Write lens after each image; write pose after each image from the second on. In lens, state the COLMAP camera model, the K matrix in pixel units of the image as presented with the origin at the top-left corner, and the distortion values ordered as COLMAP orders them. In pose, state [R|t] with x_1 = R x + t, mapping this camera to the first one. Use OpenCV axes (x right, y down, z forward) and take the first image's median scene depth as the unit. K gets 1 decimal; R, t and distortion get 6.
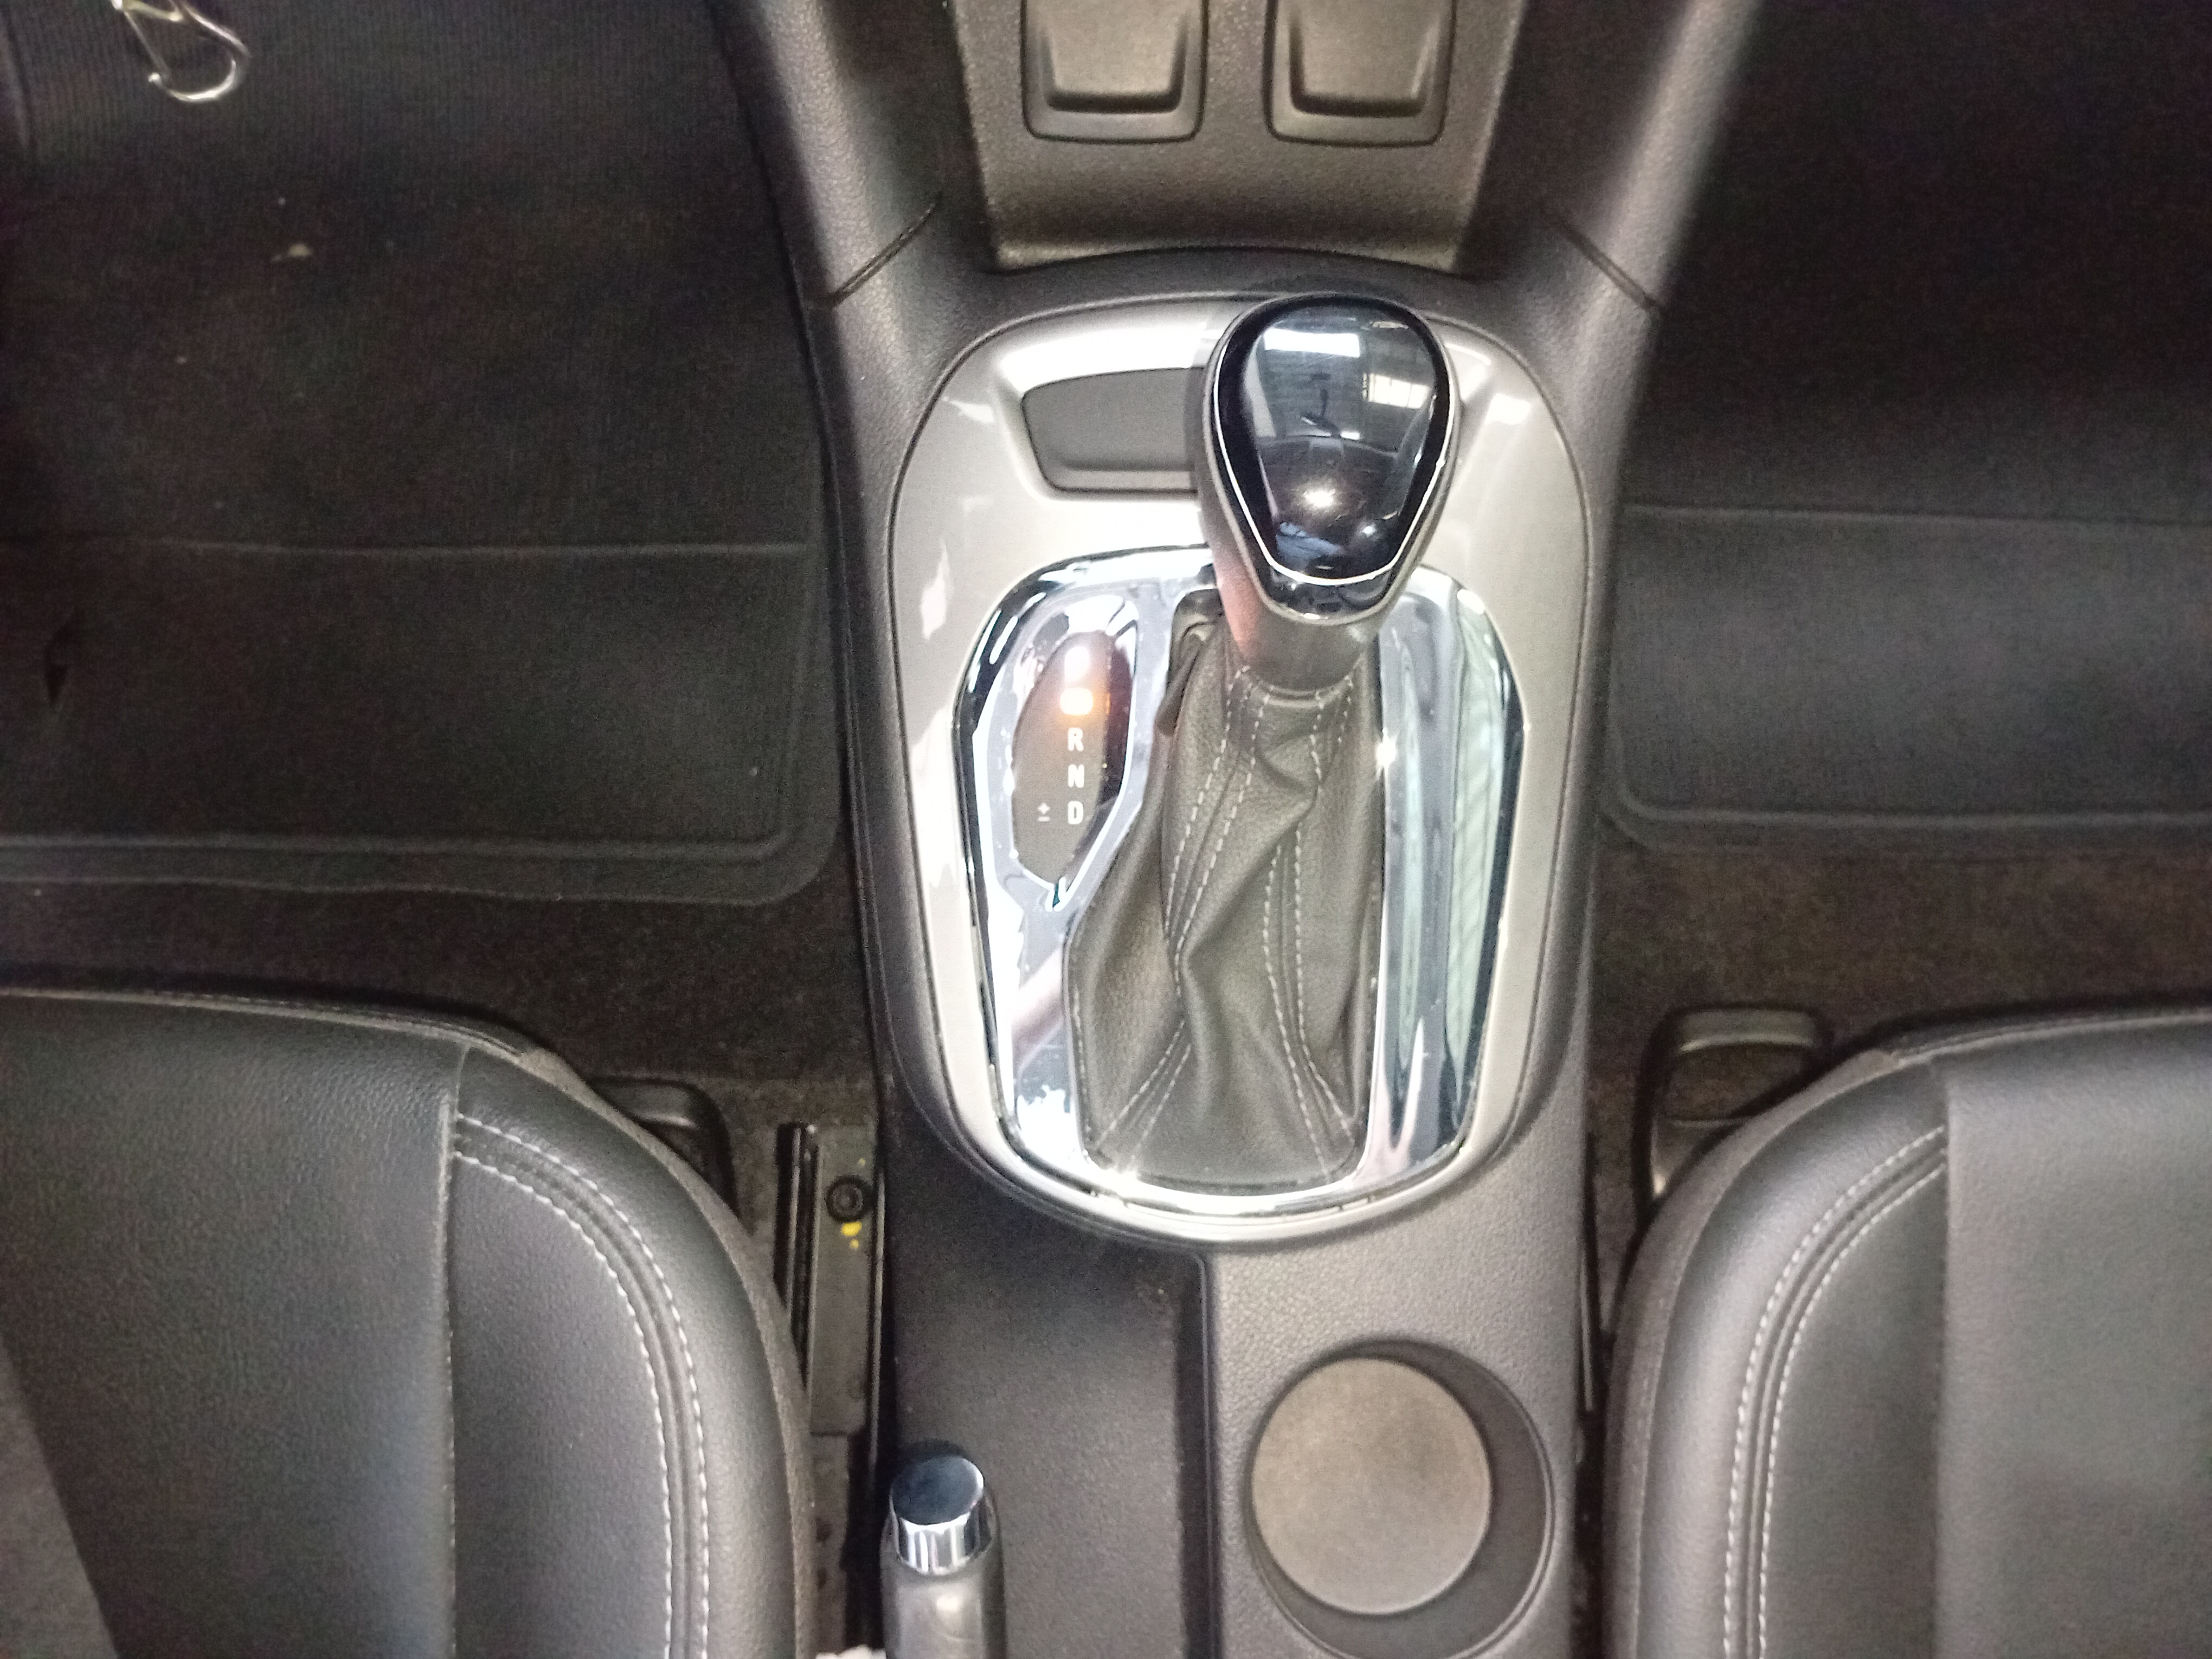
lens RADIAL K [[1695.3, 0, 1106.0], [0, 1695.3, 829.5], [0, 0, 1]] dist [0.111506, -0.229372]
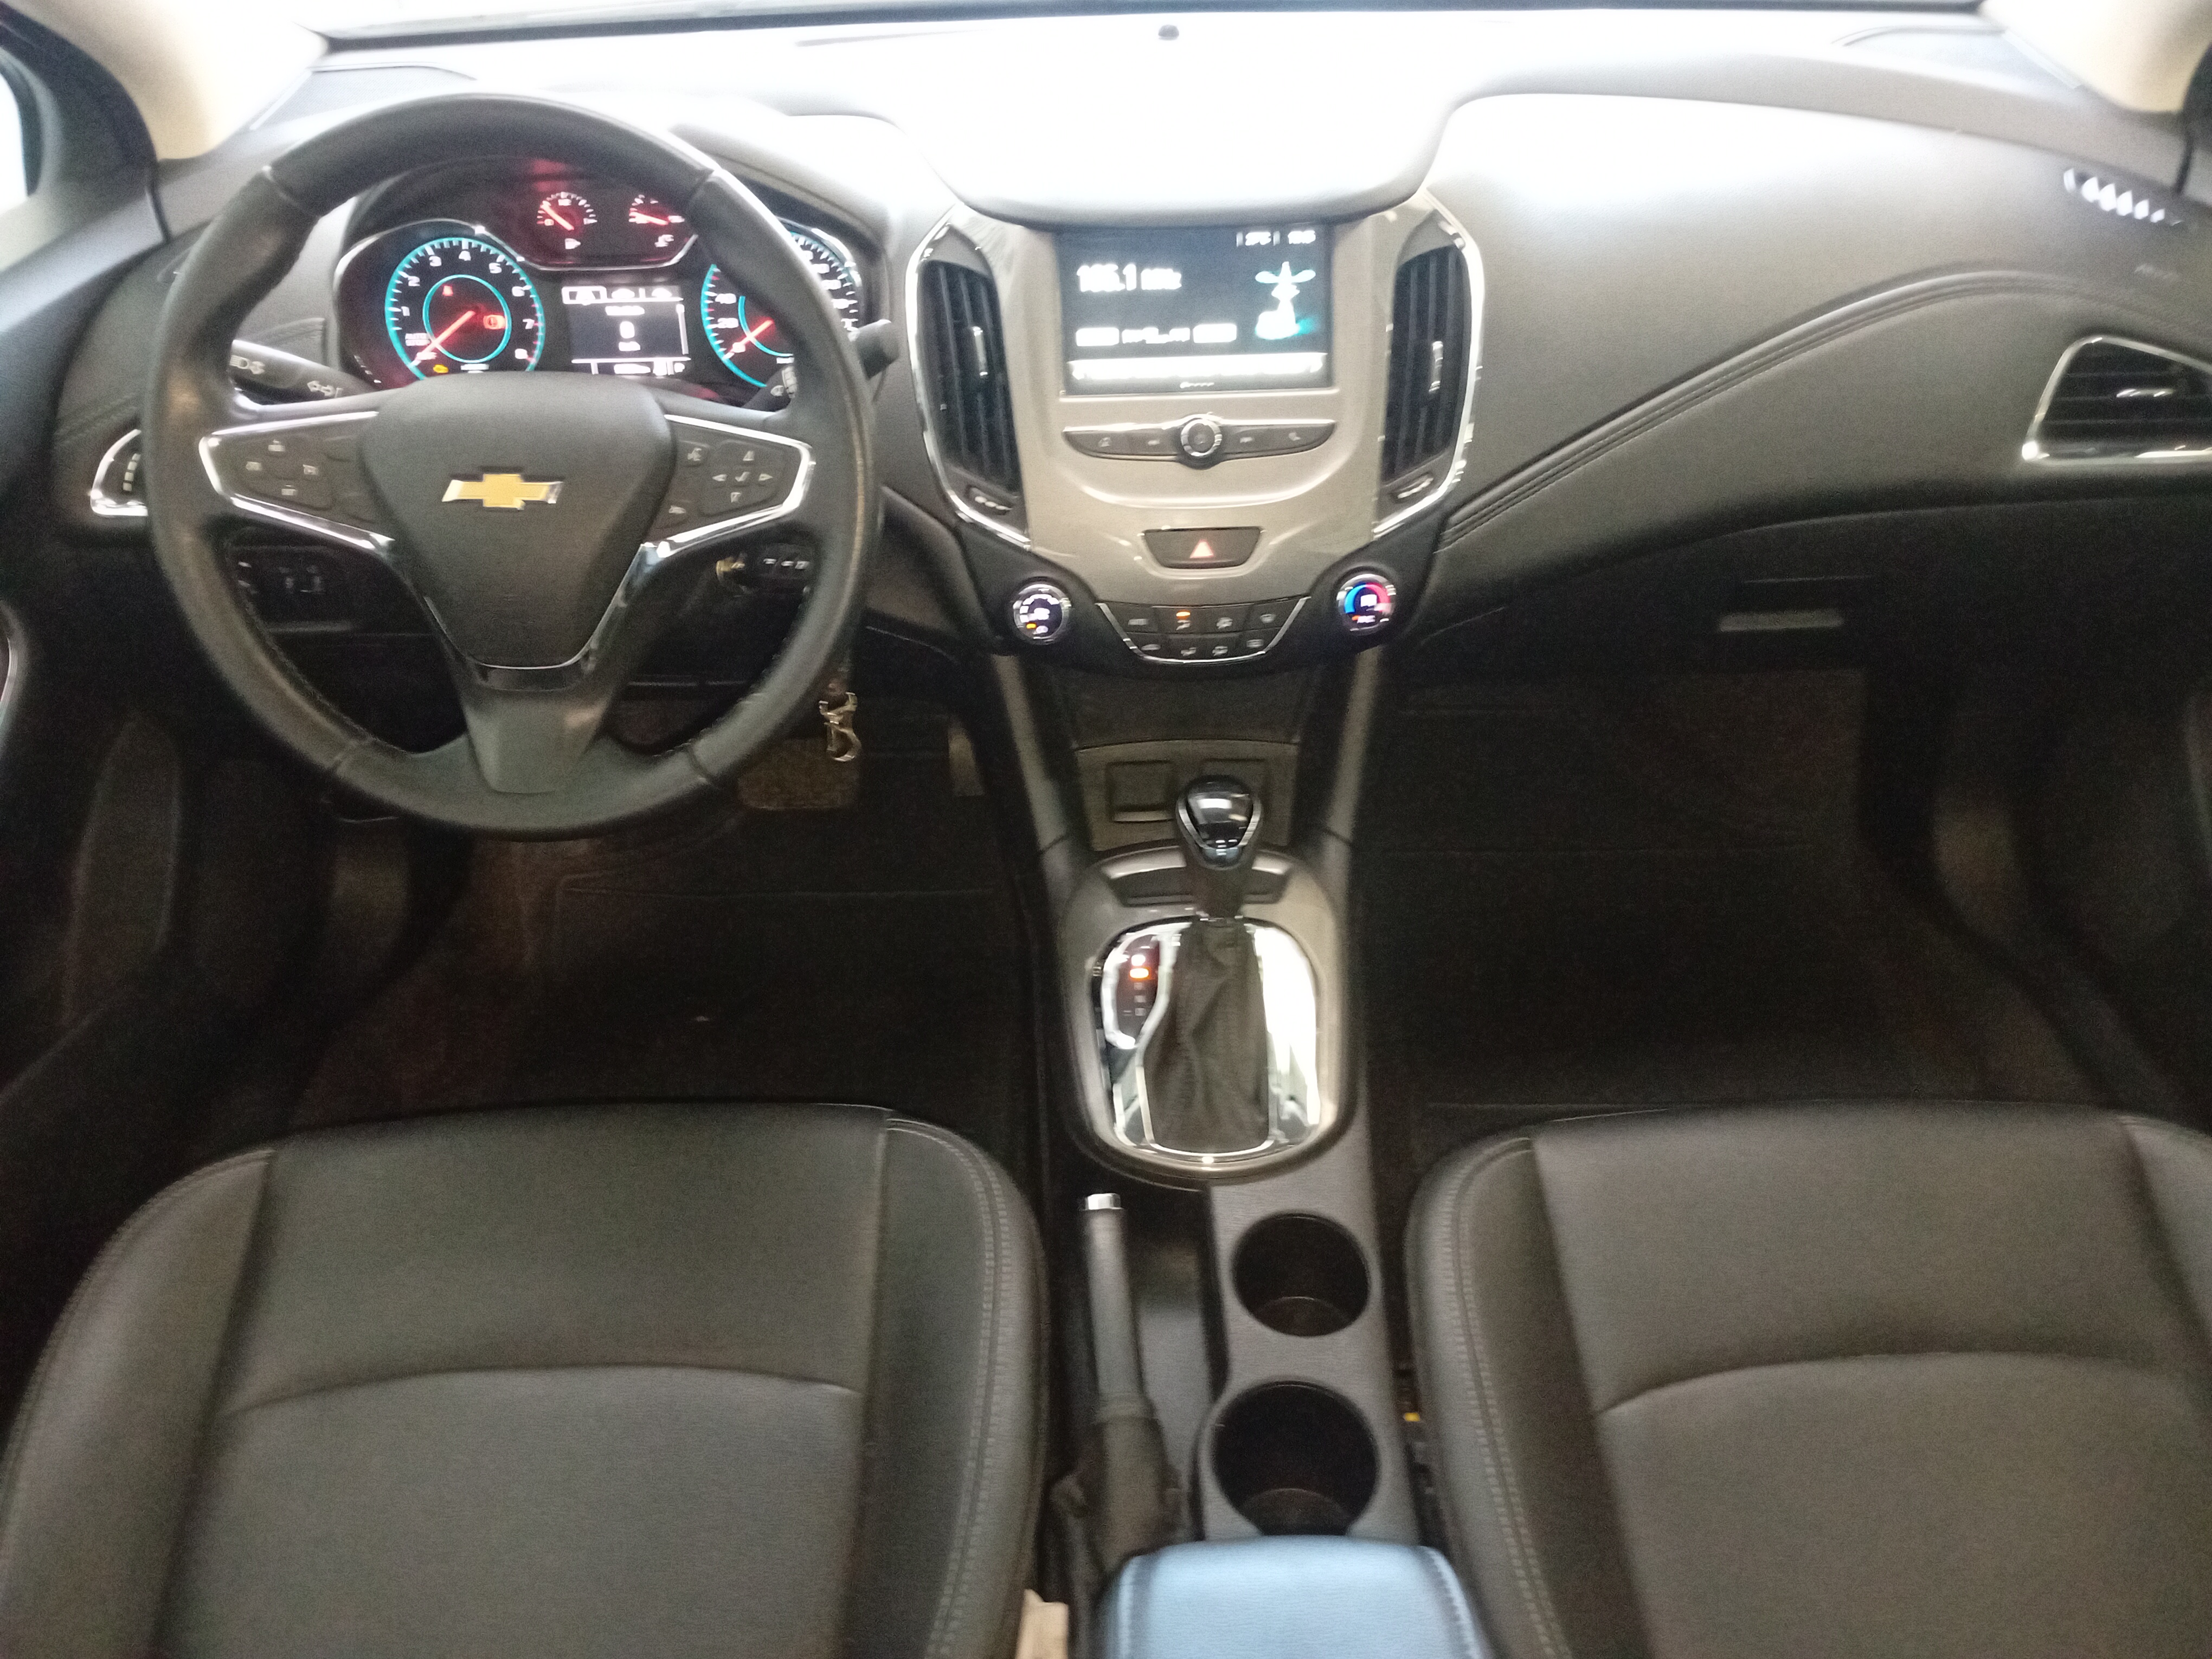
lens RADIAL K [[1695.3, 0, 1106.0], [0, 1695.3, 829.5], [0, 0, 1]] dist [0.111506, -0.229372]
pose [[0.999172, -0.040669, -0.000850, -0.053512], [0.031013, 0.775123, -0.631049, 1.310499], [0.026323, 0.630500, 0.775742, -1.043727]]
